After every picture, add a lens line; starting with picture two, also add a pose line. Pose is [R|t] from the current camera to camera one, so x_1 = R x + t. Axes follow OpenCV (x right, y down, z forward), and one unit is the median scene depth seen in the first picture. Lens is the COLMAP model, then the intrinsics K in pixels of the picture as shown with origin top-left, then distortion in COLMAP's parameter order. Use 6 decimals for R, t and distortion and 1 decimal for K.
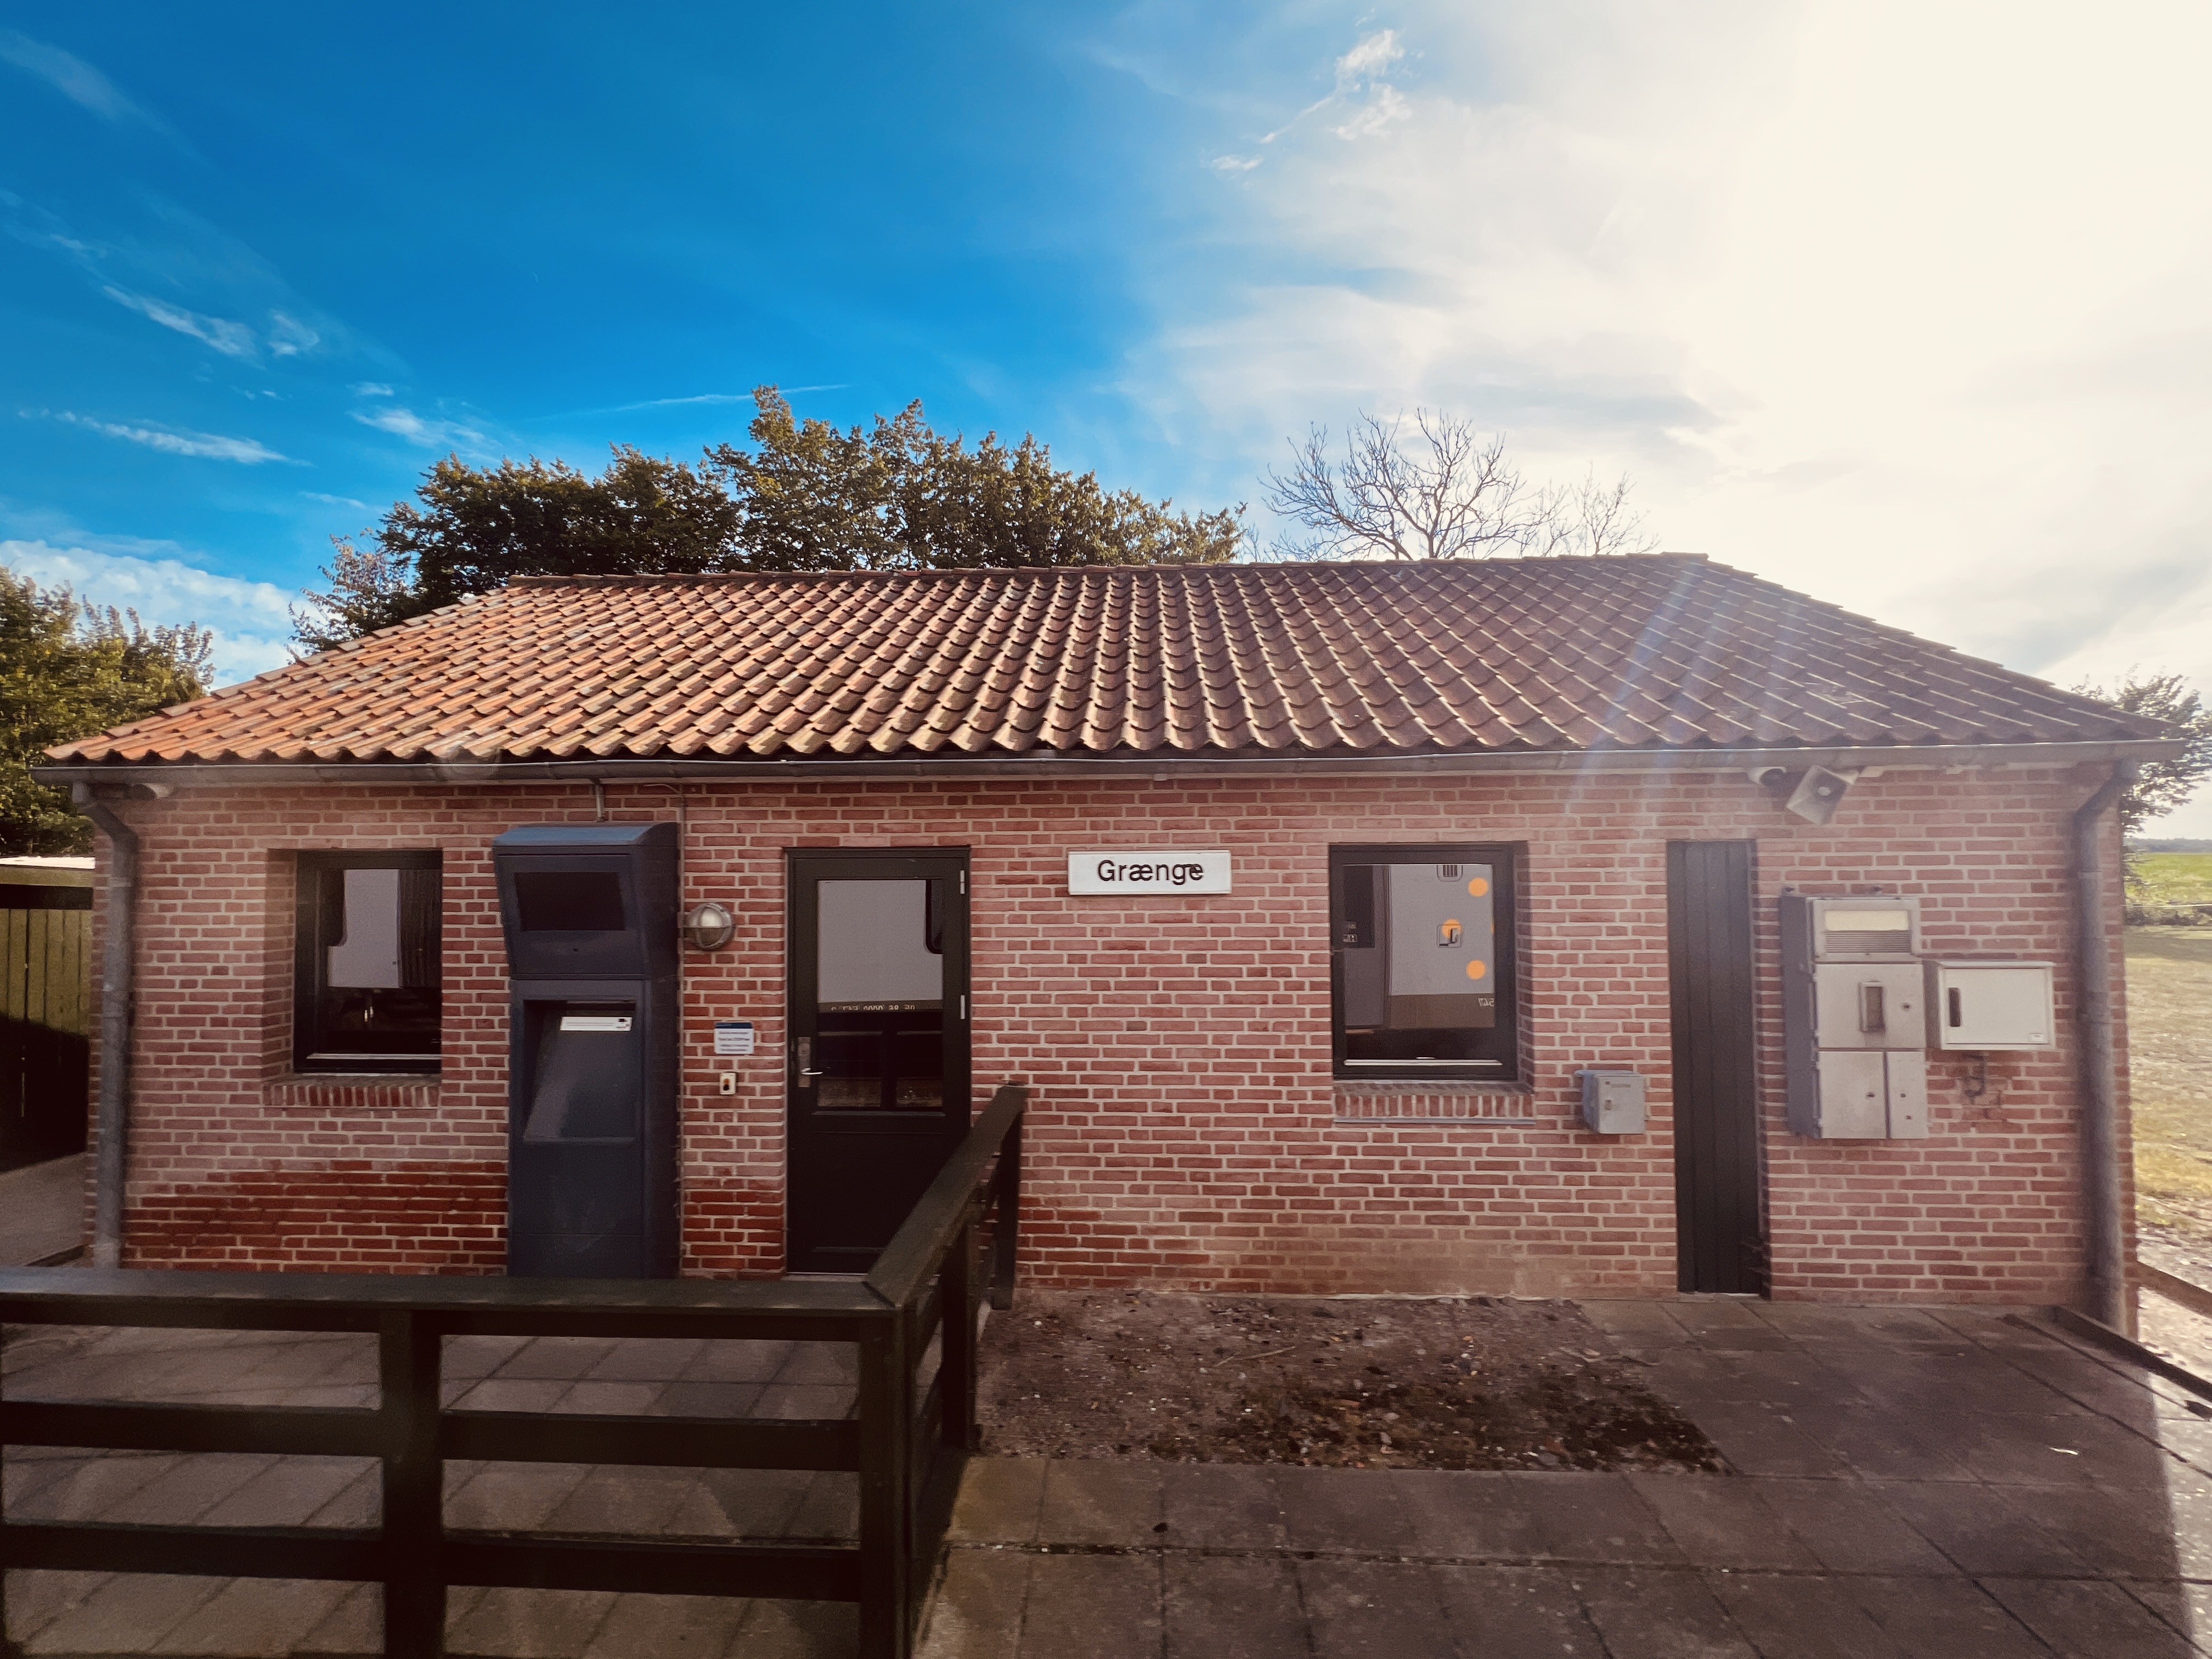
lens RADIAL K [[917.5, 0, 1114.9], [0, 917.5, 837.7], [0, 0, 1]] dist [-0.004426, -0.000266]
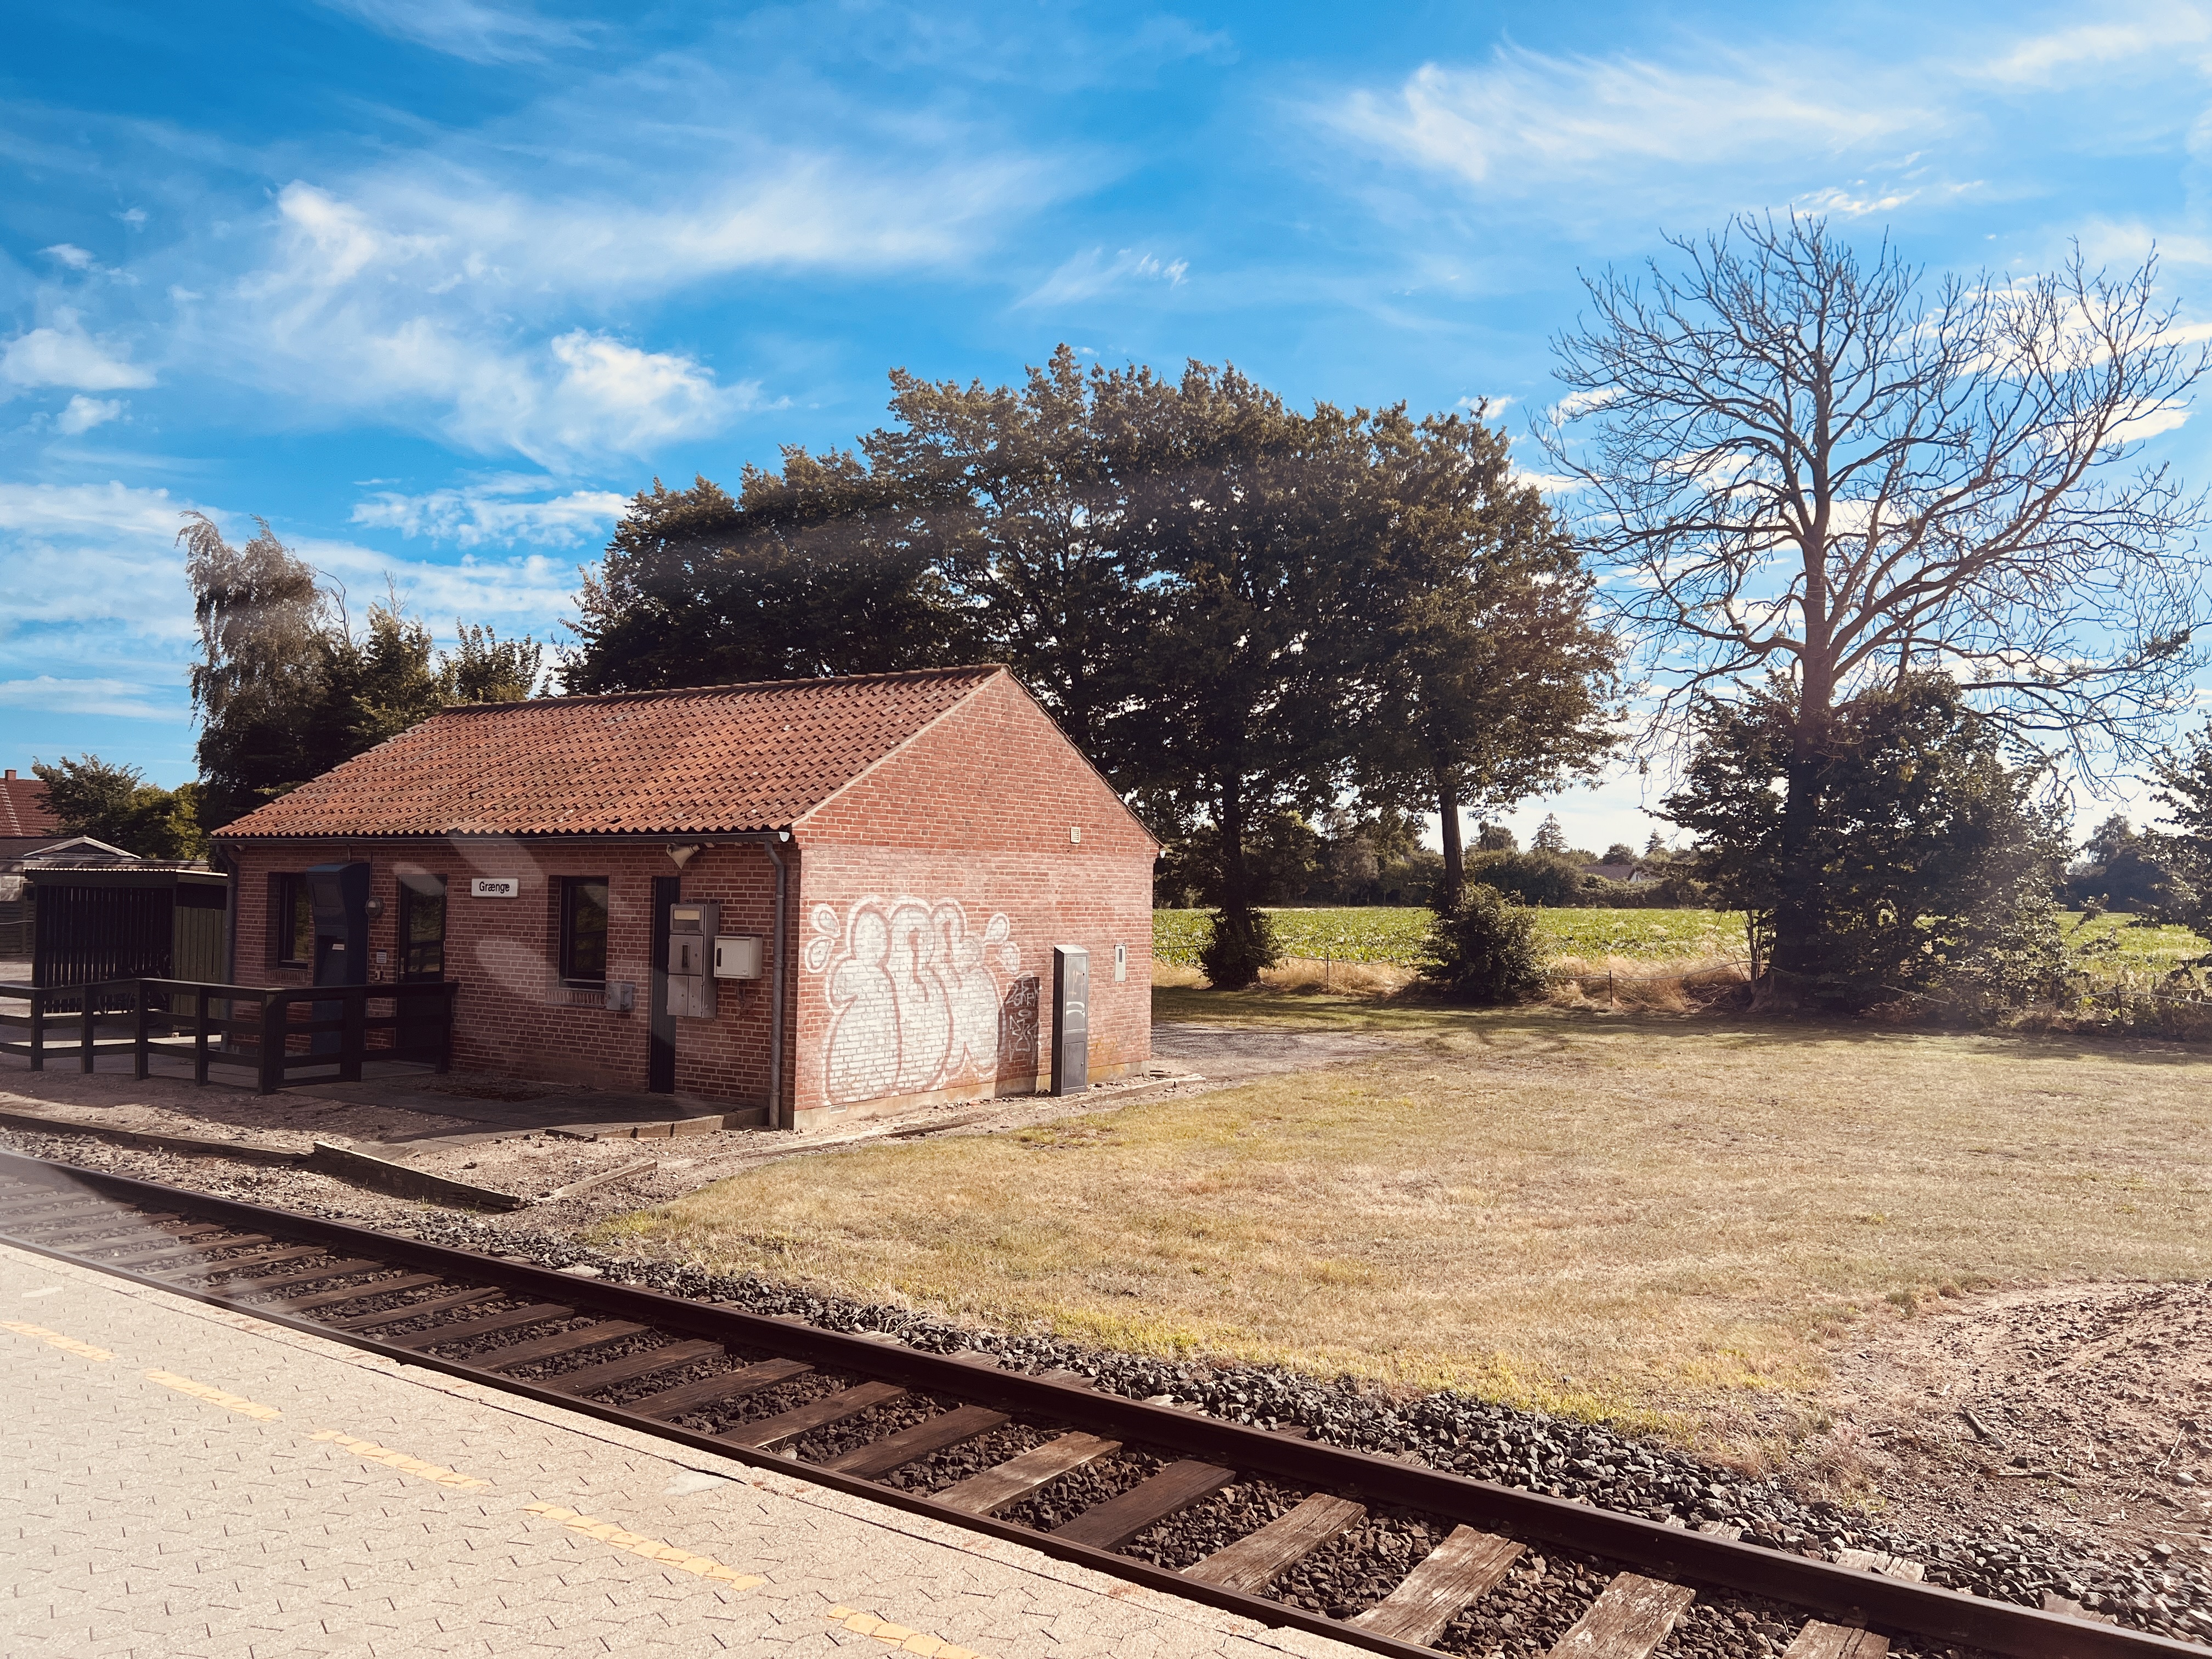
lens RADIAL K [[1656.6, 0, 1110.0], [0, 1656.6, 807.2], [0, 0, 1]] dist [0.073835, -0.004005]
pose [[0.847957, -0.007338, -0.530014, 3.432511], [0.003424, 0.999959, -0.008366, -0.117585], [0.530054, 0.005280, 0.847947, -1.648915]]
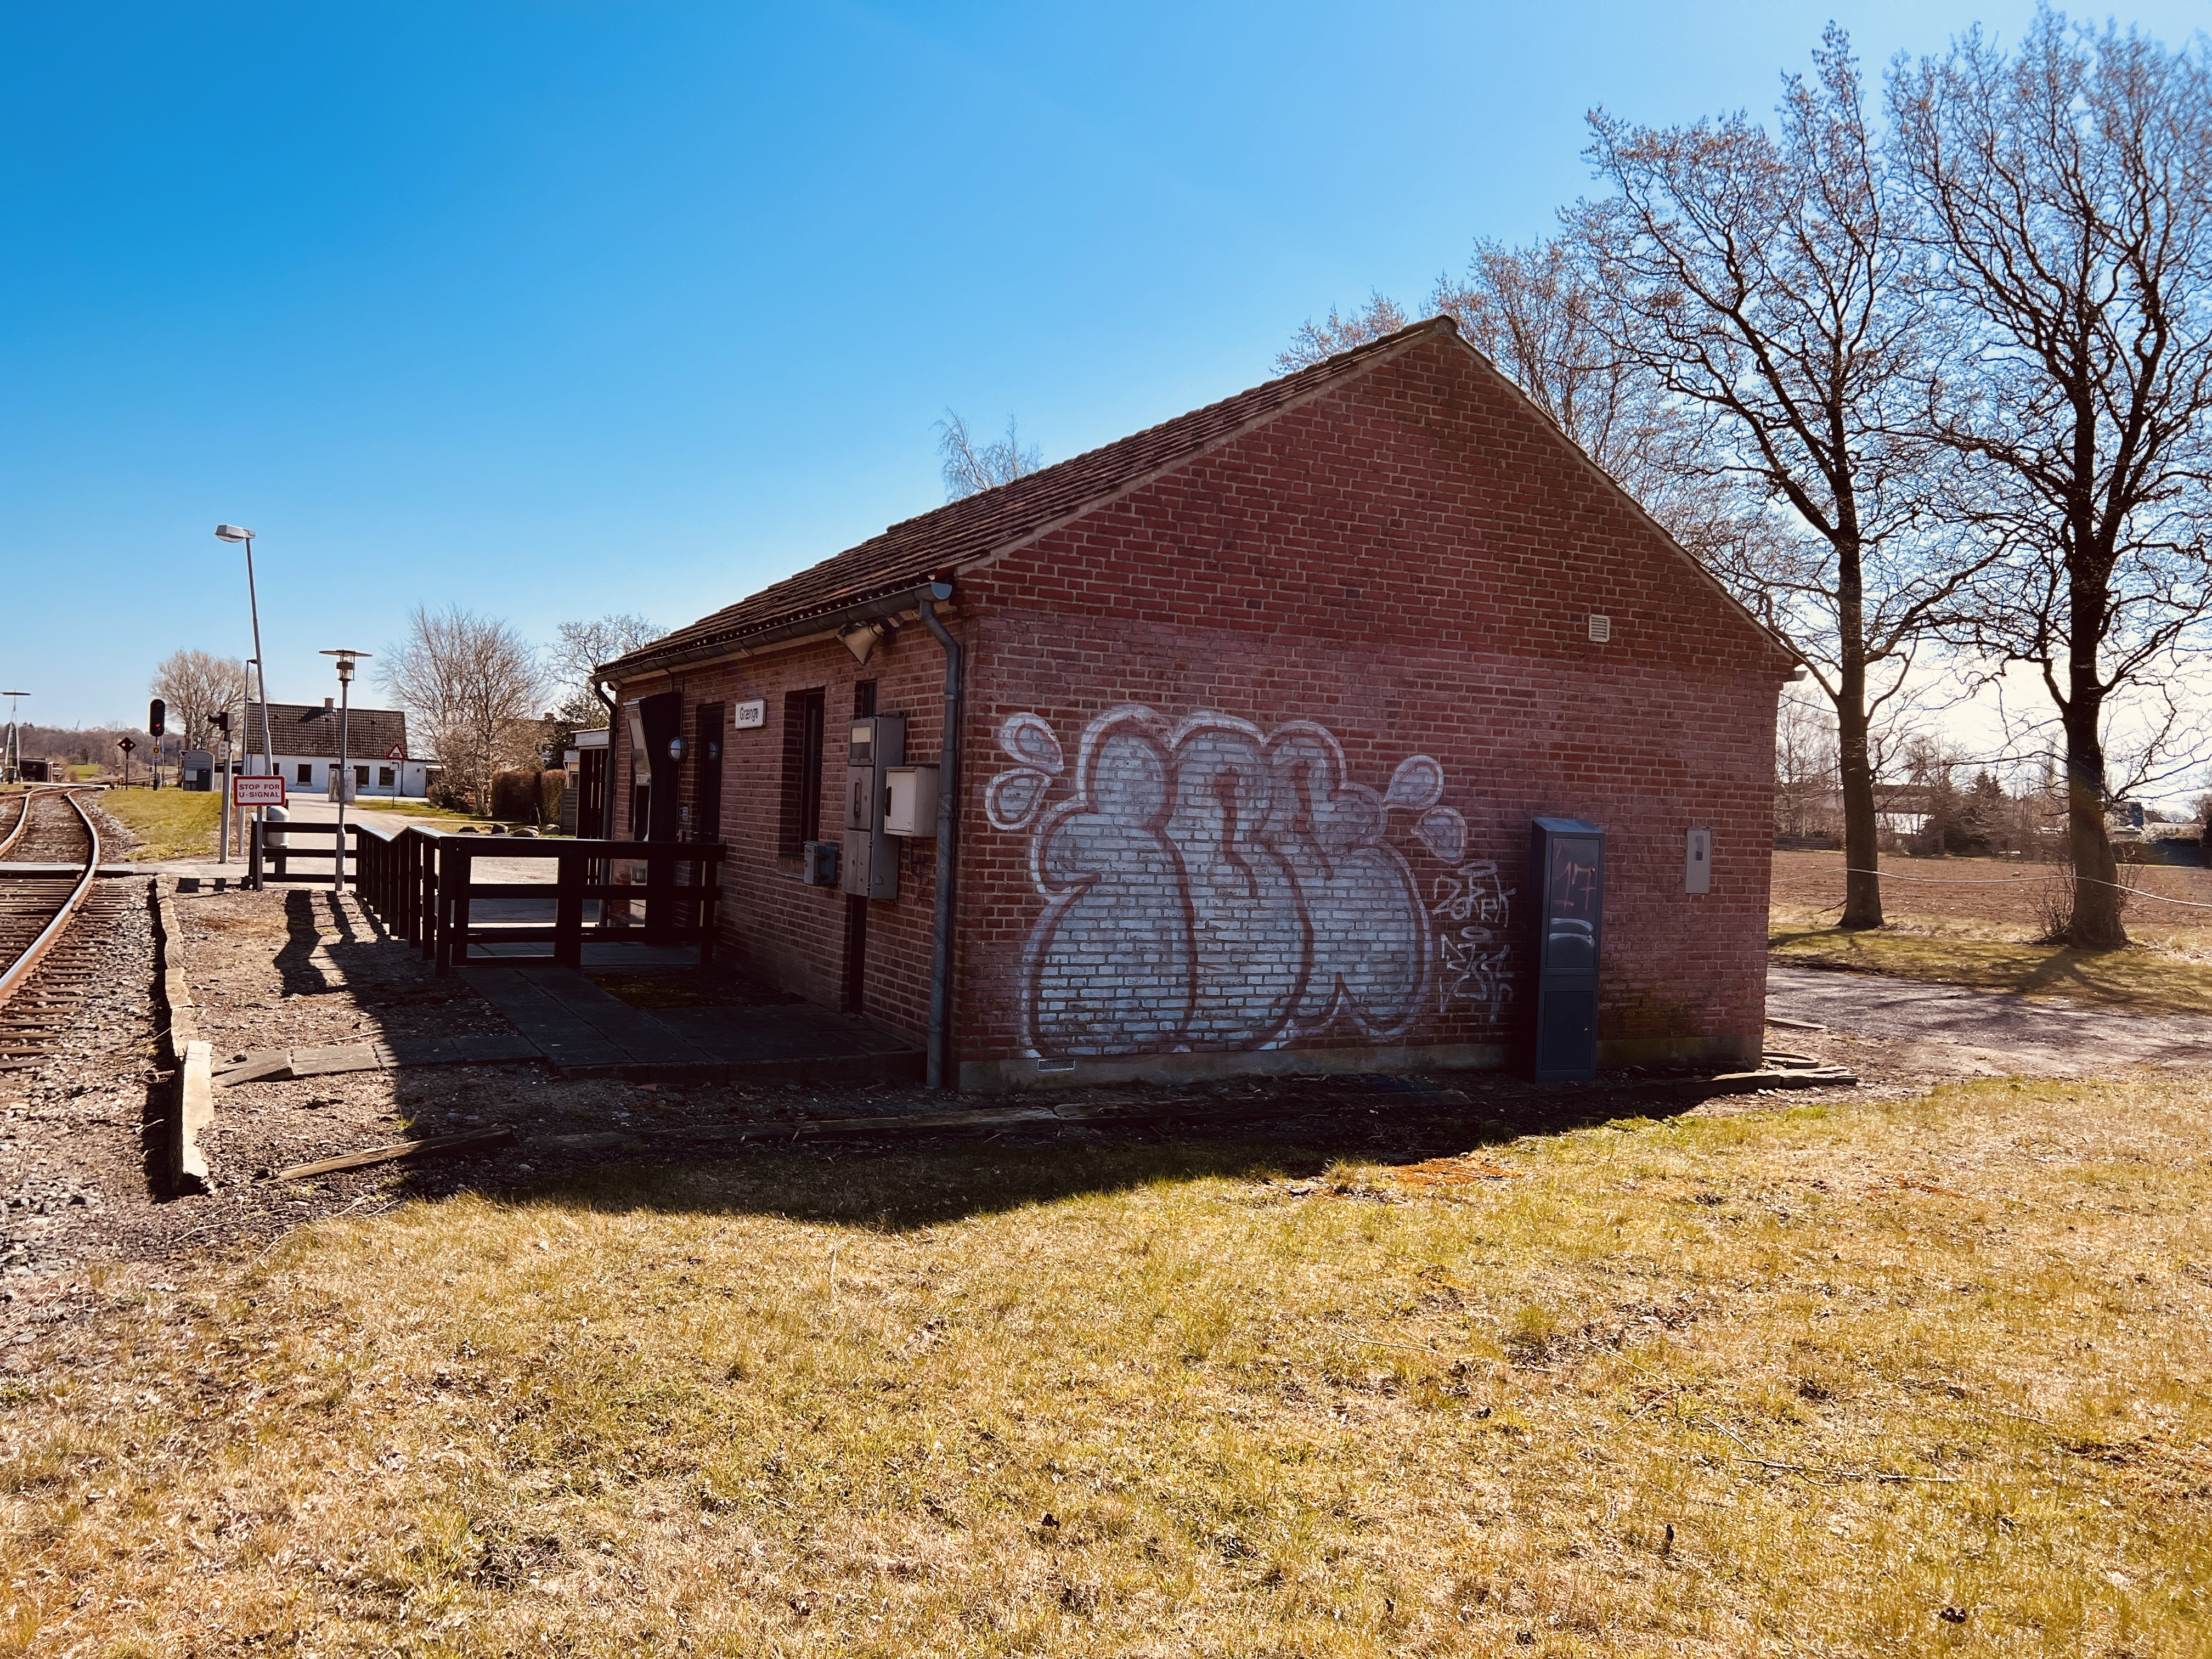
lens RADIAL K [[1670.8, 0, 1107.1], [0, 1670.8, 826.2], [0, 0, 1]] dist [0.054714, -0.068116]
pose [[0.489206, 0.037365, -0.871367, 2.897228], [-0.005949, 0.999202, 0.039507, 0.112895], [0.872148, -0.014143, 0.489038, 0.095227]]
